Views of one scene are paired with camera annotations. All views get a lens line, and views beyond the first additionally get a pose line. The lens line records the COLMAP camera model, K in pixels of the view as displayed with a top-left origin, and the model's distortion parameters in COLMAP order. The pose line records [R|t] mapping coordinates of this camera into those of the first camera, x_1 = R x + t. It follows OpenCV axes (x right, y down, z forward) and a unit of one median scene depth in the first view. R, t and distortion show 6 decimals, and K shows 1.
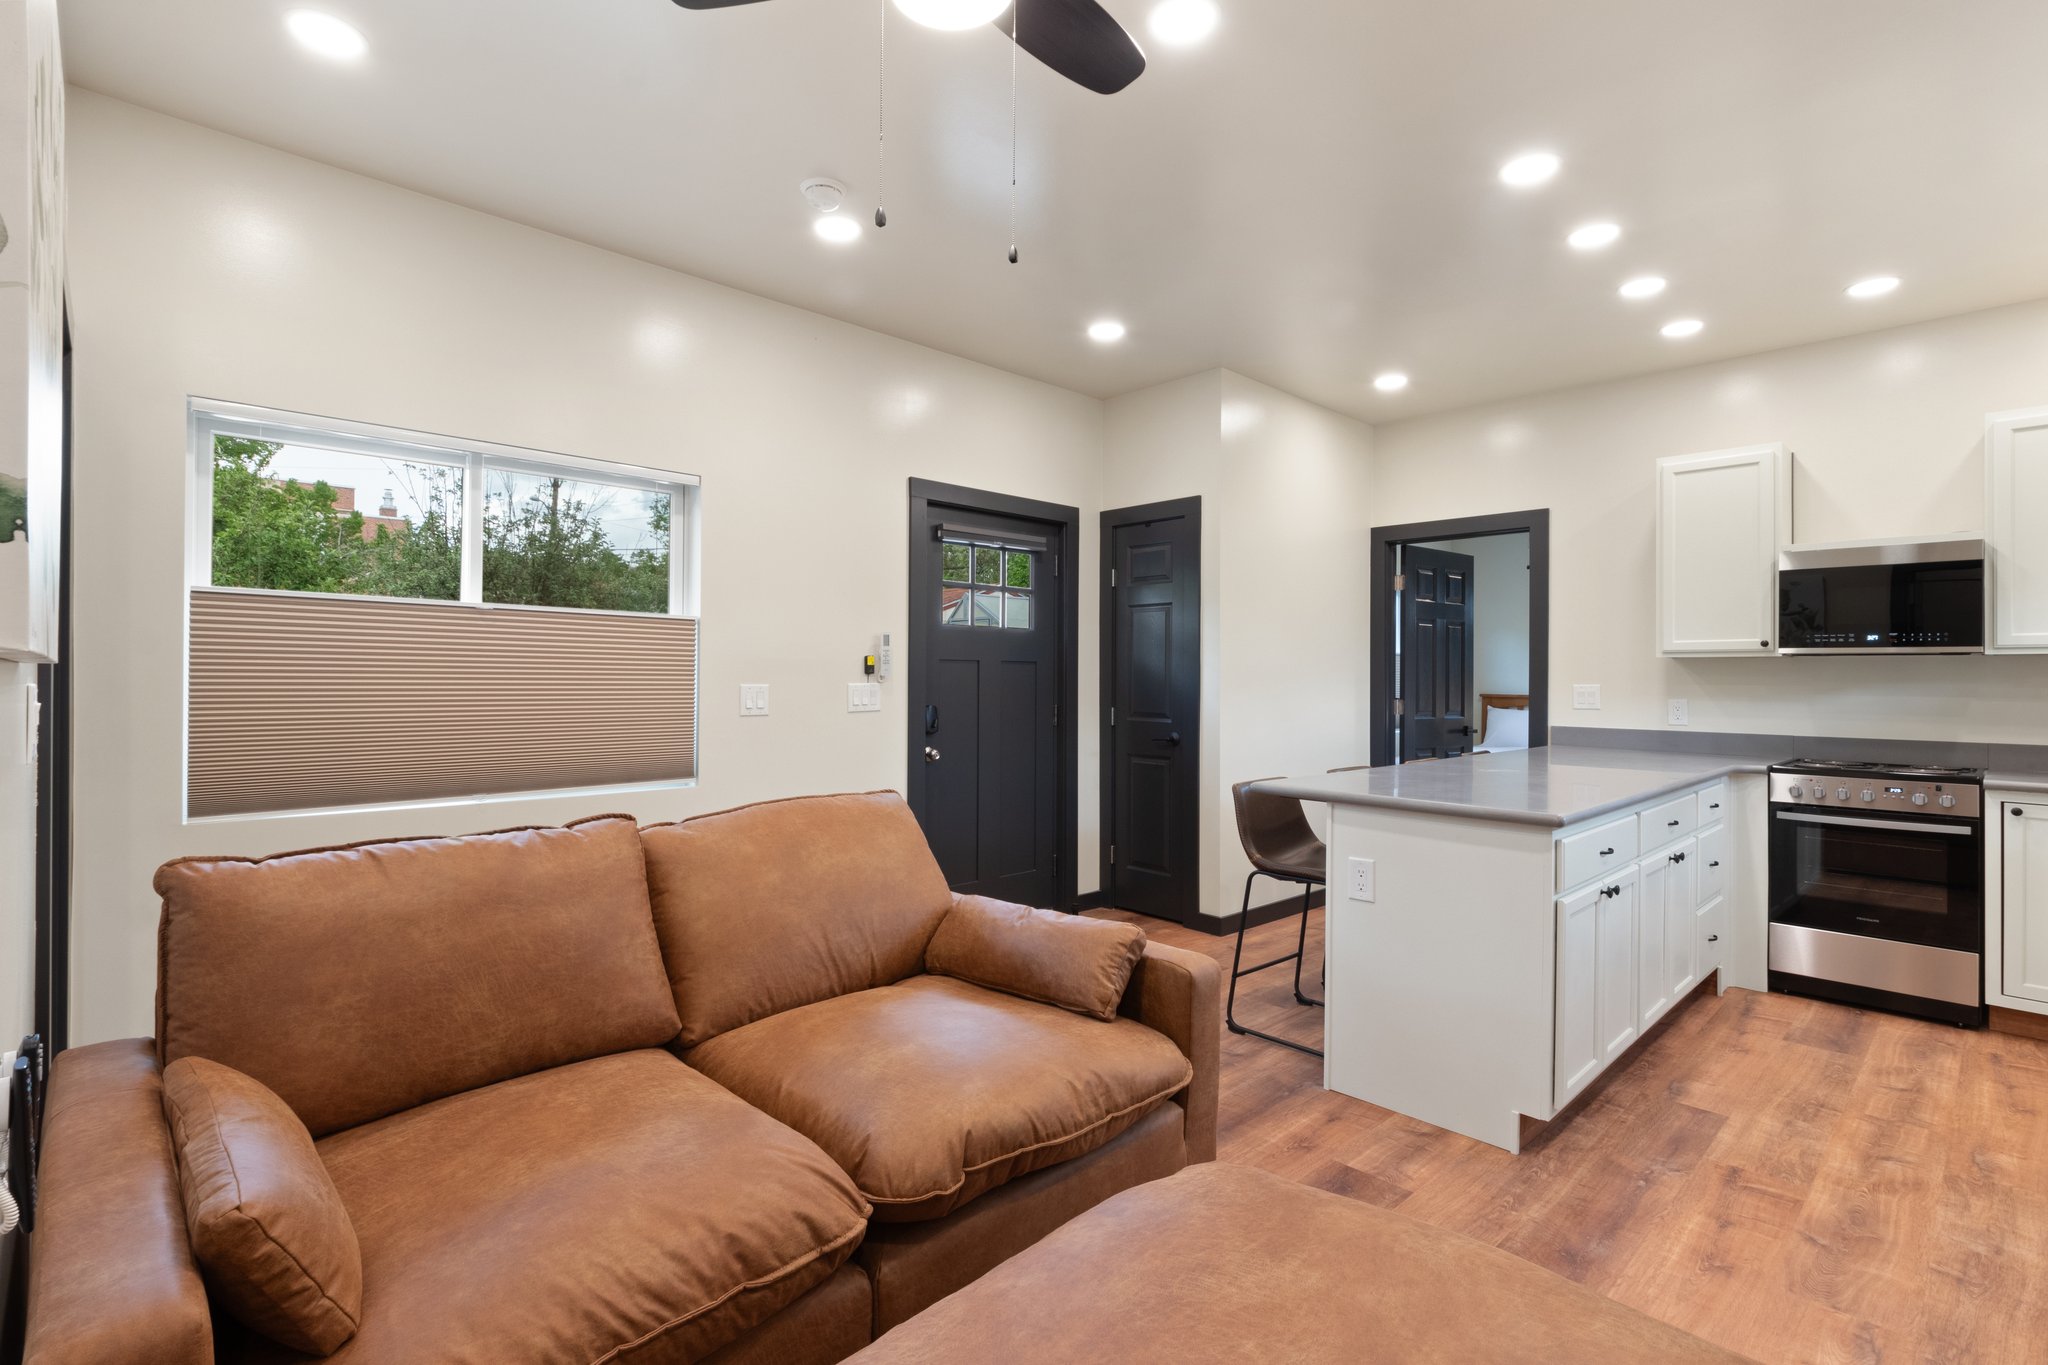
lens RADIAL K [[954.0, 0, 1008.1], [0, 954.0, 671.6], [0, 0, 1]] dist [-0.001176, -0.000548]
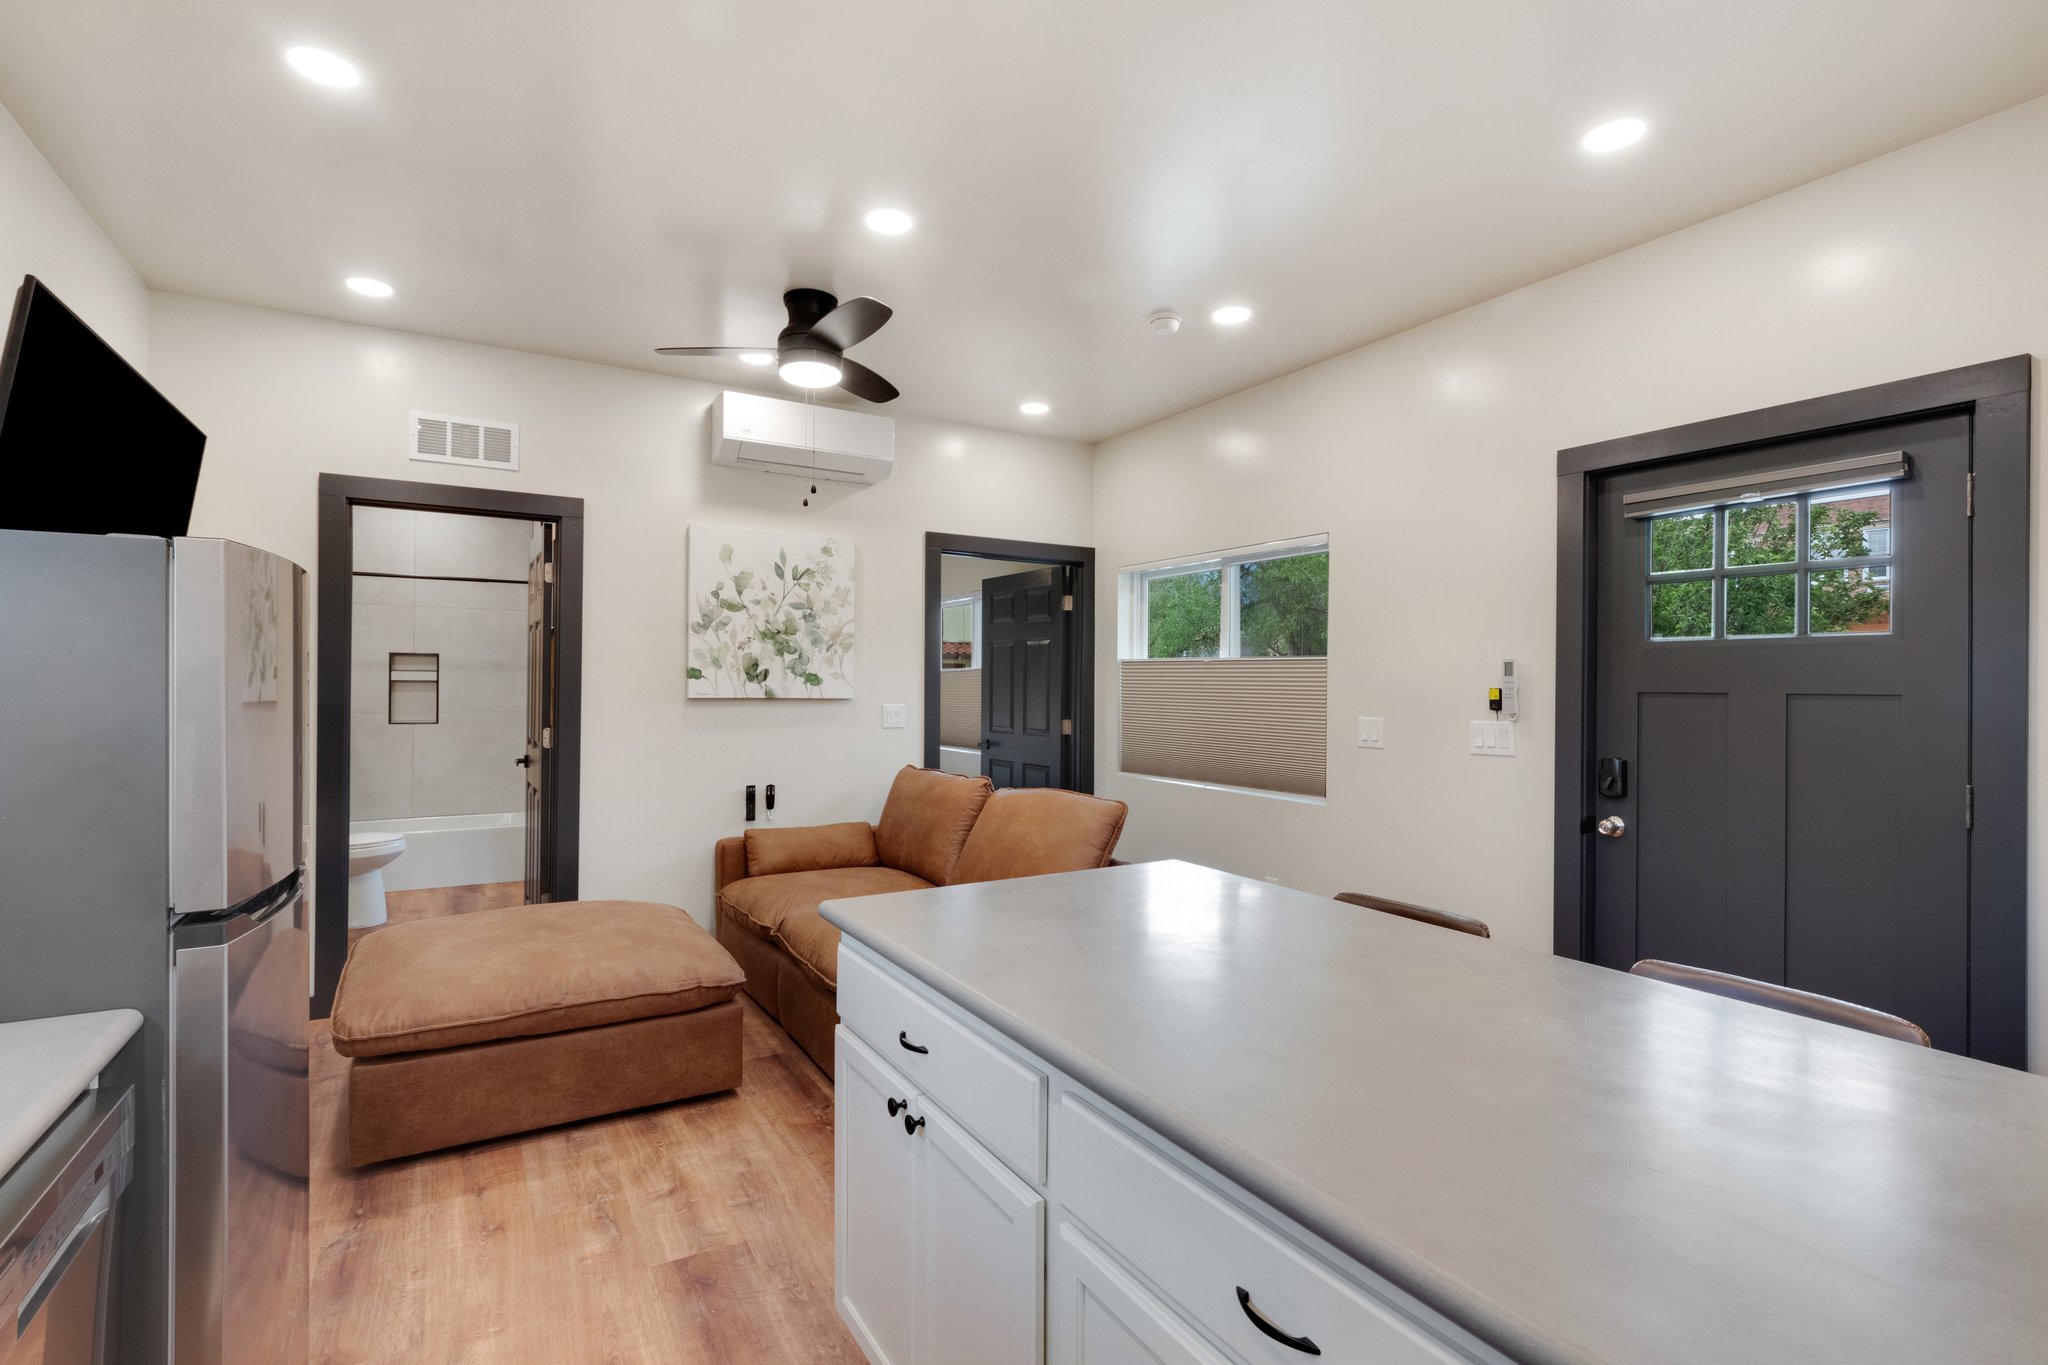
lens RADIAL K [[952.5, 0, 1000.6], [0, 952.5, 676.2], [0, 0, 1]] dist [0.002930, -0.000362]
pose [[-0.225366, -0.018804, -0.974093, 0.821877], [-0.006543, 0.999820, -0.017787, -0.010225], [0.974252, 0.002365, -0.225449, 0.828816]]
